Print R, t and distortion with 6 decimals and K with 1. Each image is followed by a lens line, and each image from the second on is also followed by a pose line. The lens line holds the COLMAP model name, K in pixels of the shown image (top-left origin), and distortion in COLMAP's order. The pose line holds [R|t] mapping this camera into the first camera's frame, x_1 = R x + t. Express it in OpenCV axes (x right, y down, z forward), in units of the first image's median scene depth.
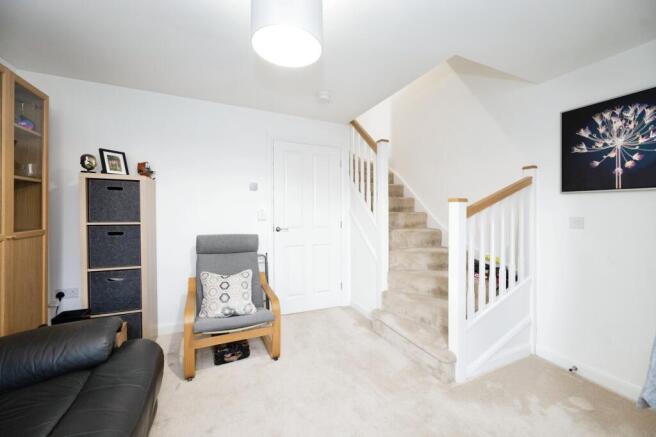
lens RADIAL K [[262.7, 0, 326.6], [0, 262.7, 213.7], [0, 0, 1]] dist [-0.000956, -0.000045]
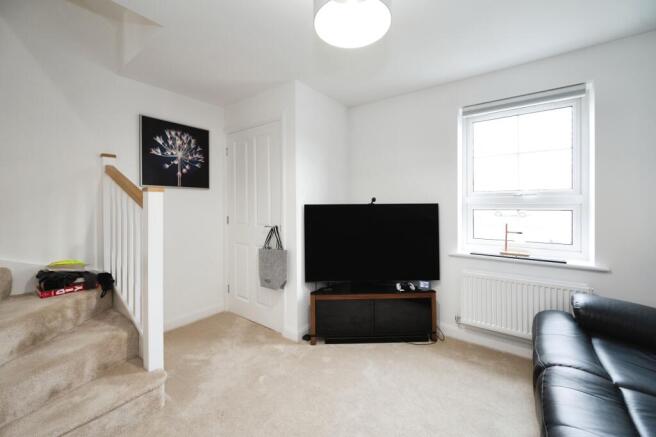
lens RADIAL K [[262.7, 0, 315.0], [0, 262.7, 200.8], [0, 0, 1]] dist [-0.000956, -0.000045]
pose [[-0.468165, 0.000175, 0.883641, -0.525872], [0.008607, 0.999953, 0.004362, -0.013043], [-0.883599, 0.009647, -0.468145, 0.990014]]
